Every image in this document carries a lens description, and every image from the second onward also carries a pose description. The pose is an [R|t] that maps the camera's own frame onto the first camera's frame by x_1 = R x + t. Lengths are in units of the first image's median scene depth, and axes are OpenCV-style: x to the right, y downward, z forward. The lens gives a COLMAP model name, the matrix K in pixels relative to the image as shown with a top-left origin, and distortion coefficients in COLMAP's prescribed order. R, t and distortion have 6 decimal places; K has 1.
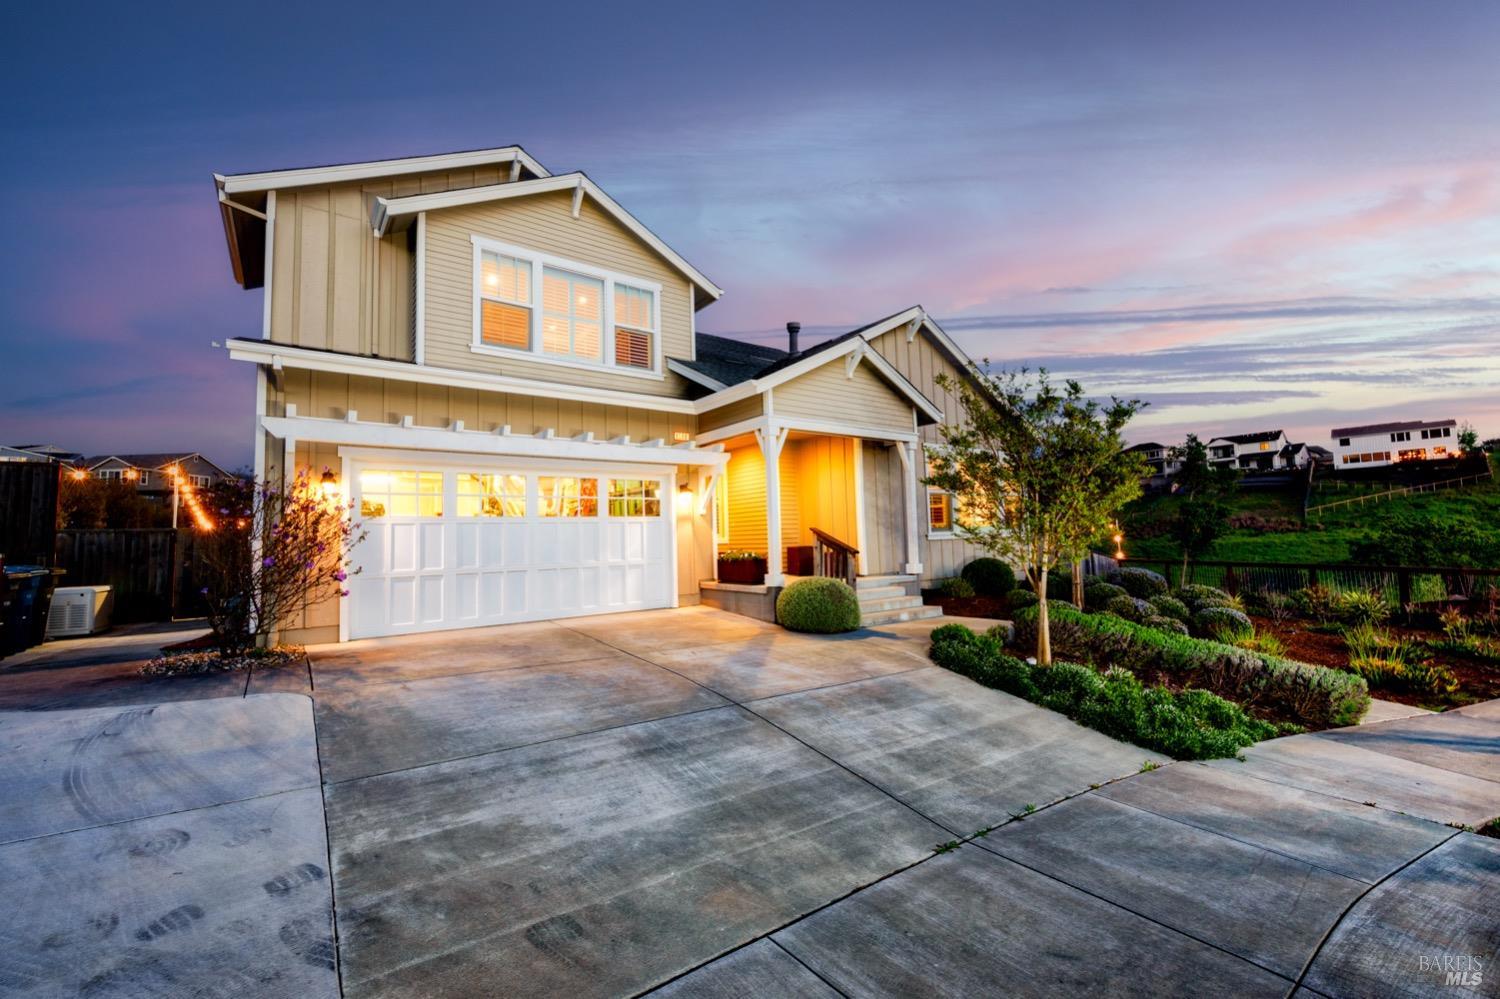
lens RADIAL K [[613.2, 0, 764.6], [0, 613.2, 501.4], [0, 0, 1]] dist [-0.001935, -0.000063]
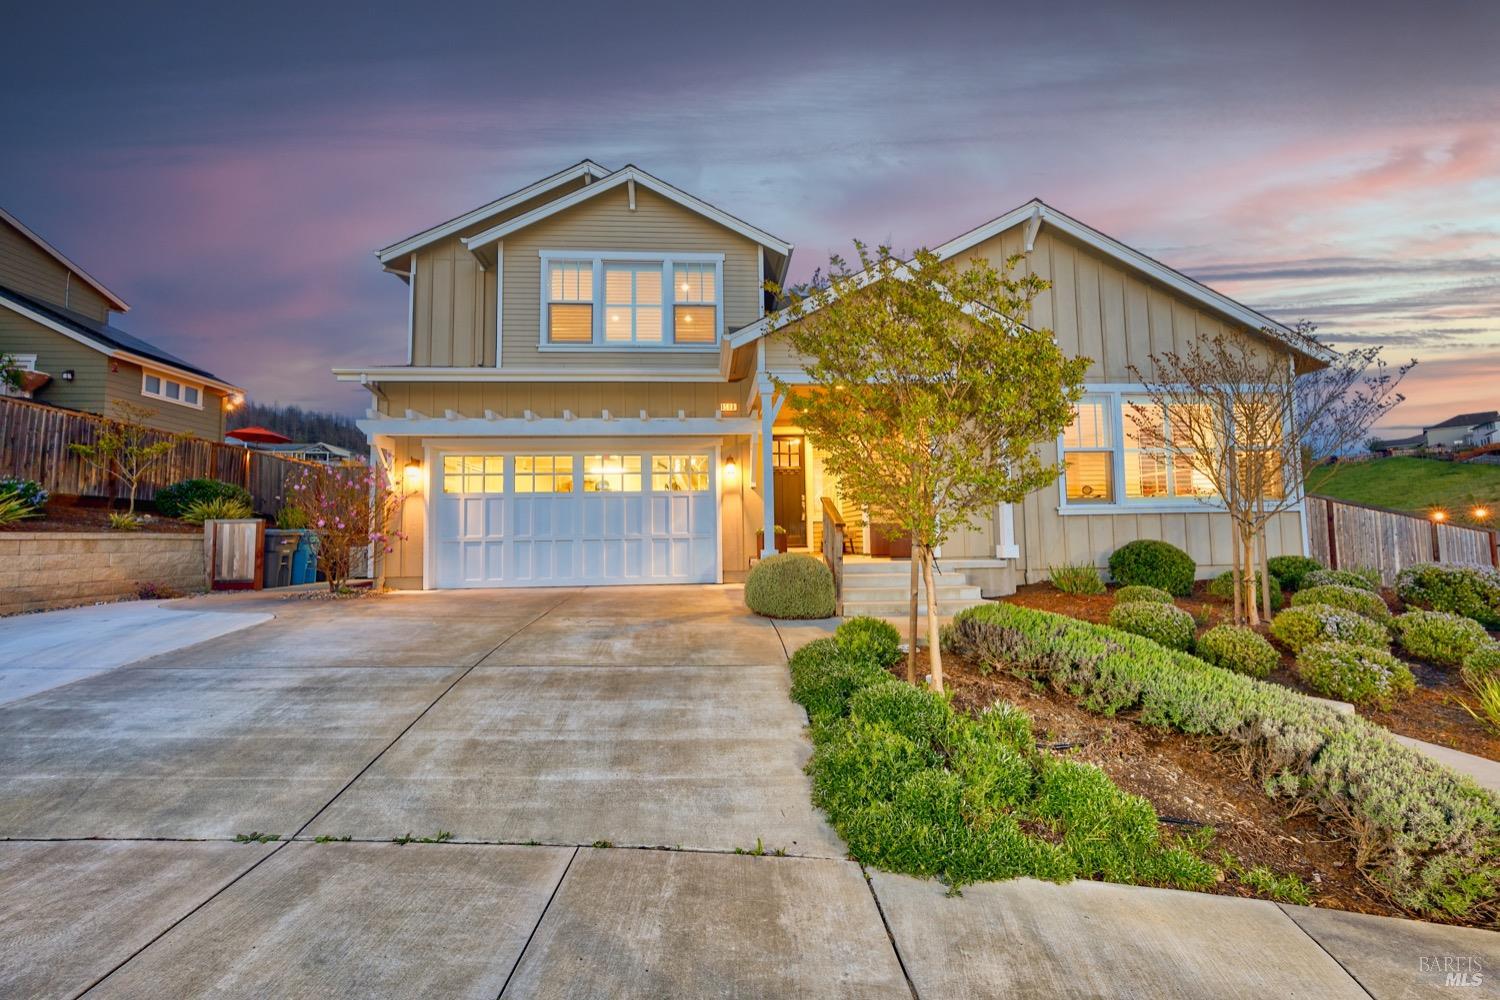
lens RADIAL K [[613.2, 0, 764.6], [0, 613.2, 501.9], [0, 0, 1]] dist [-0.001935, -0.000063]
pose [[0.832896, -0.017745, -0.553146, 0.577693], [0.025648, 0.999650, 0.006551, 0.049857], [0.552836, -0.019643, 0.833059, 0.297549]]
